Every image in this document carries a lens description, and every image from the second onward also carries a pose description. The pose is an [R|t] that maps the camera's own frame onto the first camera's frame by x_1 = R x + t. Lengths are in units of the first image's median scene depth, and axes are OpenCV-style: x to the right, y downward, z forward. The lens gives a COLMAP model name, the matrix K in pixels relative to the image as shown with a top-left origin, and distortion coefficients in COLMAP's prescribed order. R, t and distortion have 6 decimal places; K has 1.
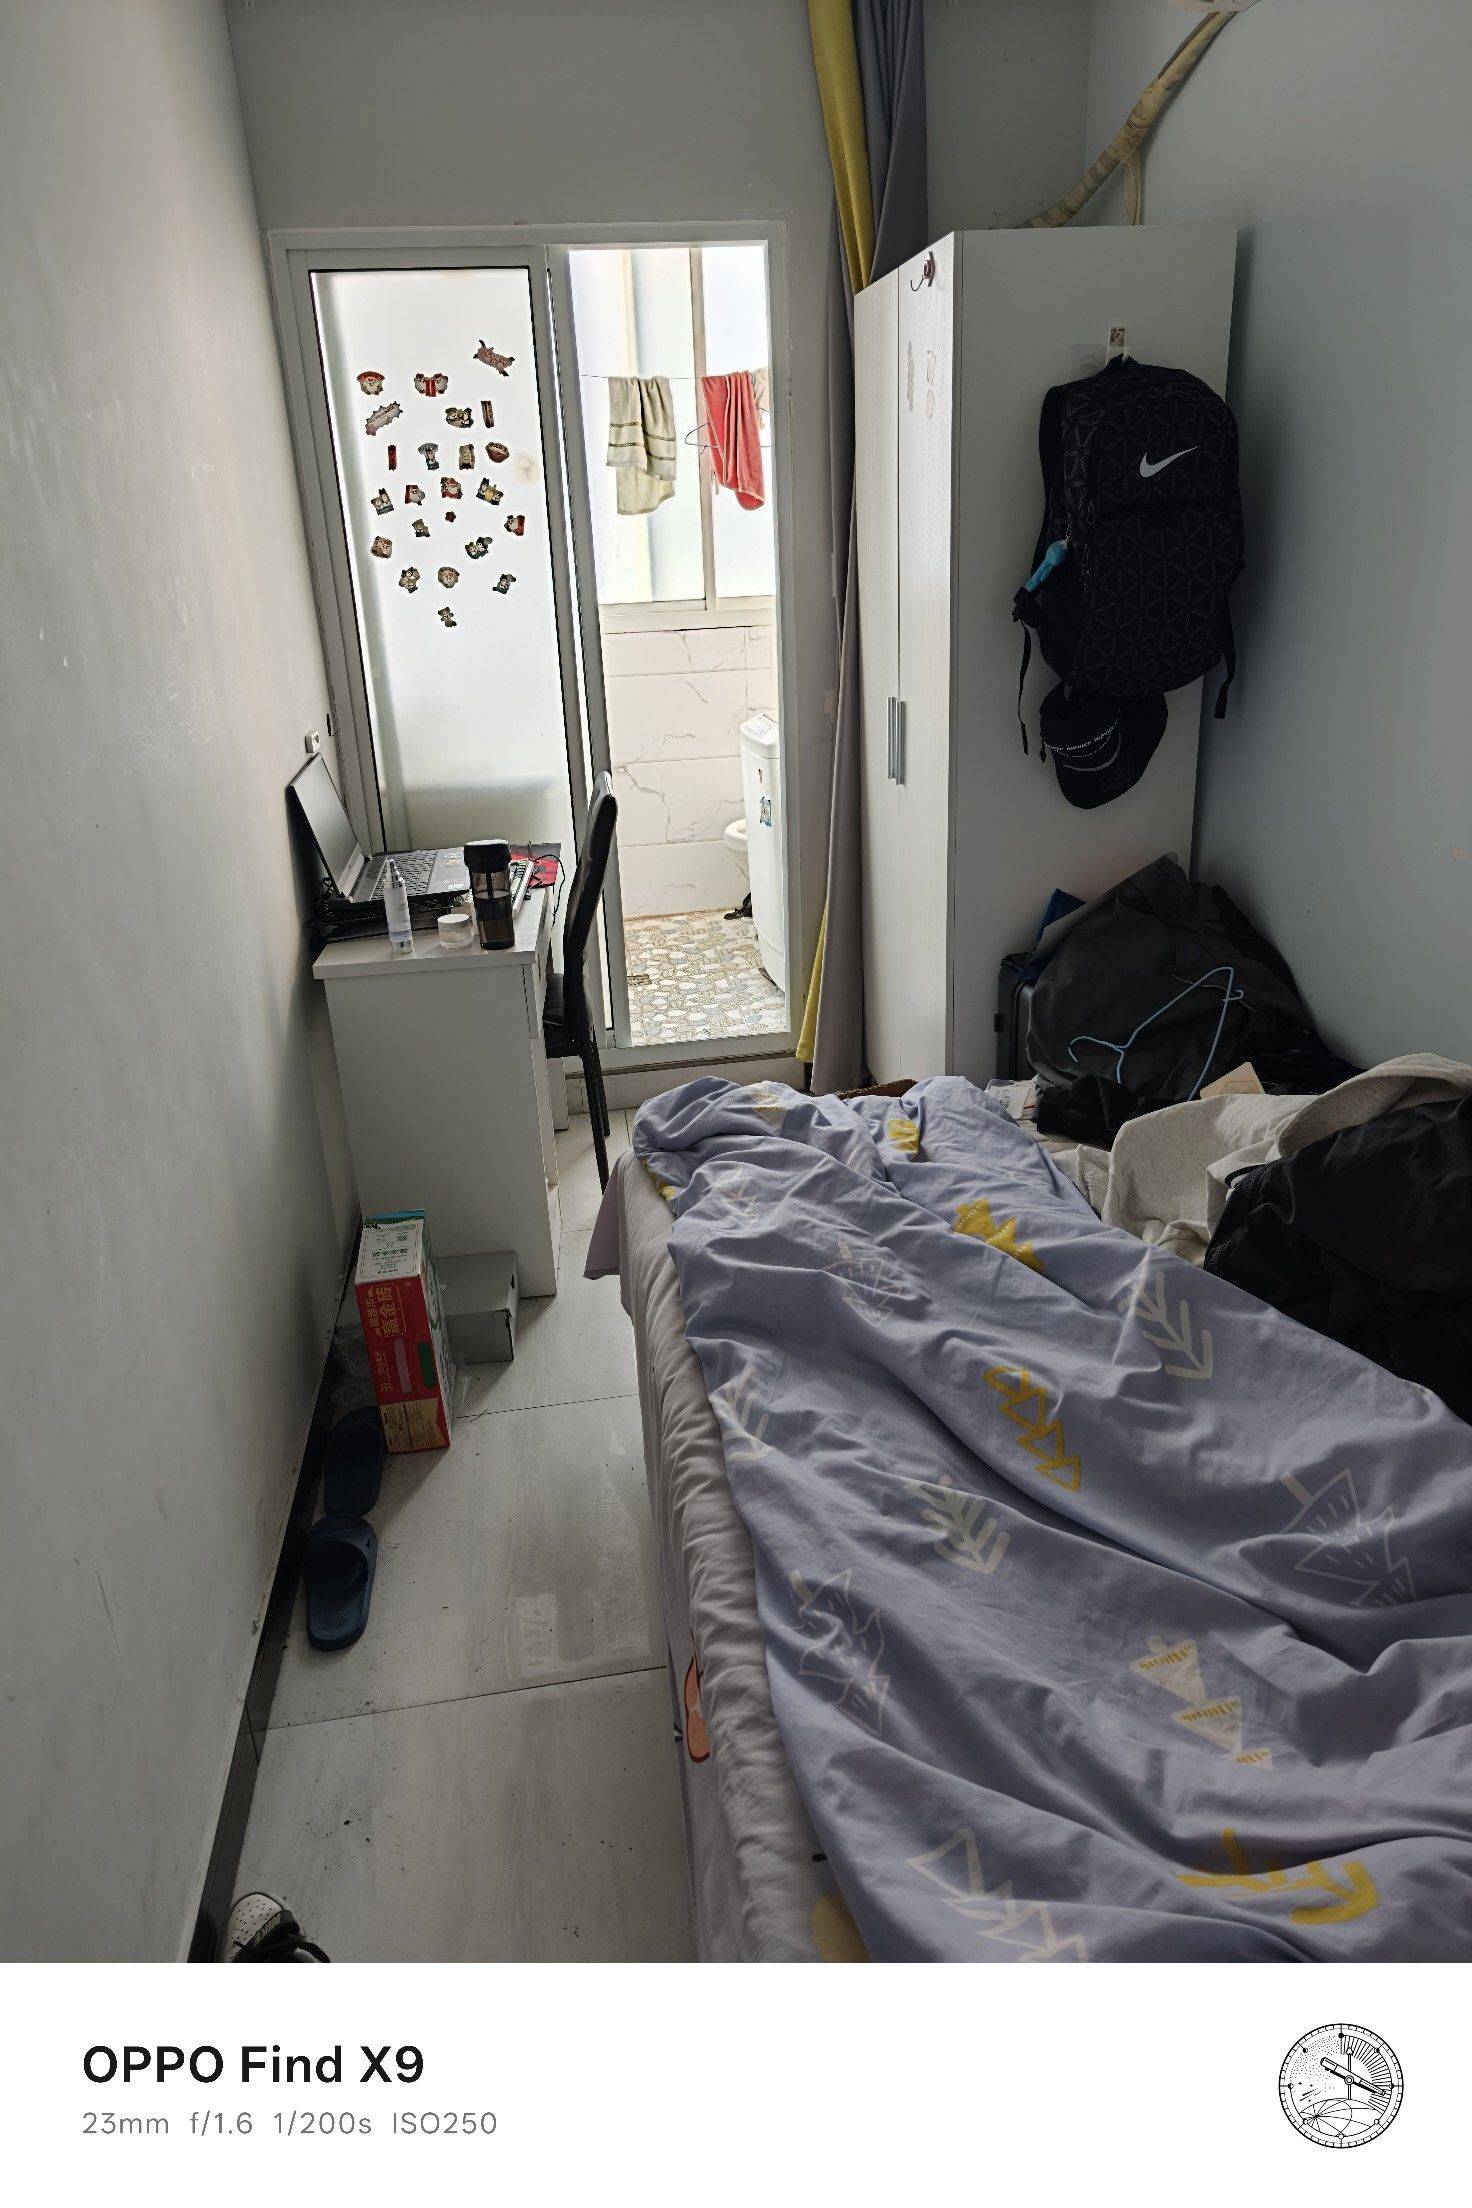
lens RADIAL K [[1529.8, 0, 736.0], [0, 1529.8, 1104.0], [0, 0, 1]] dist [0.097609, -0.128997]
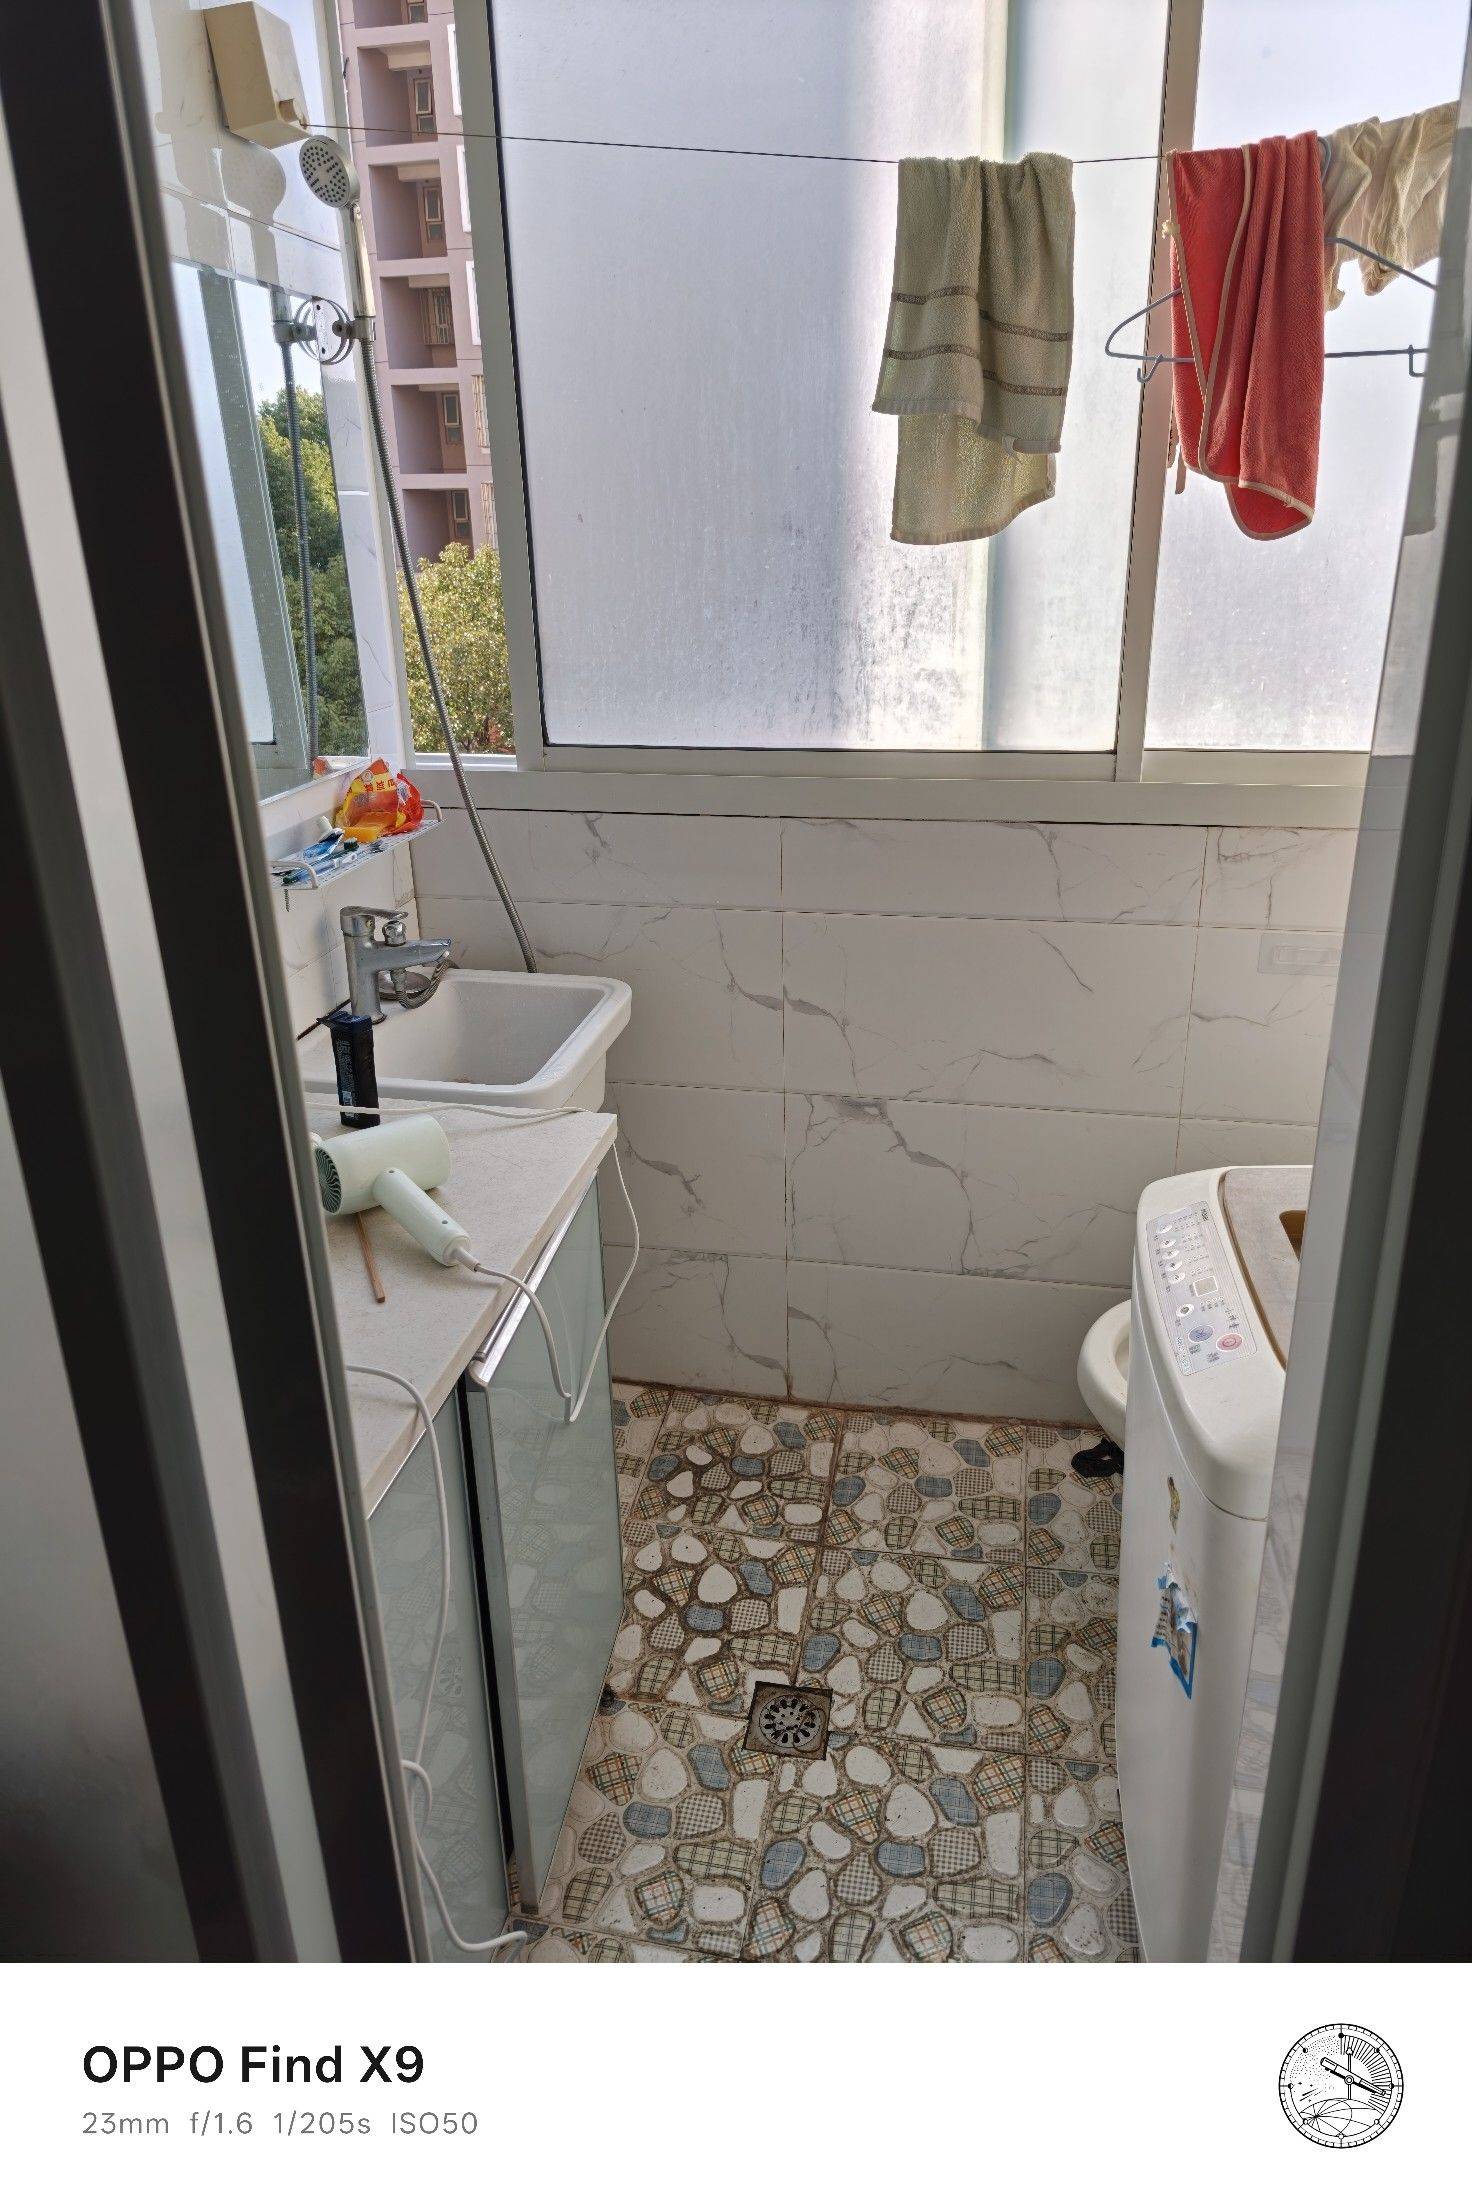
lens RADIAL K [[1529.8, 0, 736.0], [0, 1529.8, 1104.0], [0, 0, 1]] dist [0.097609, -0.128997]
pose [[0.954404, 0.131637, -0.267925, 0.005789], [-0.129458, 0.991248, 0.025866, -0.248470], [0.268985, 0.009998, 0.963092, 0.624419]]
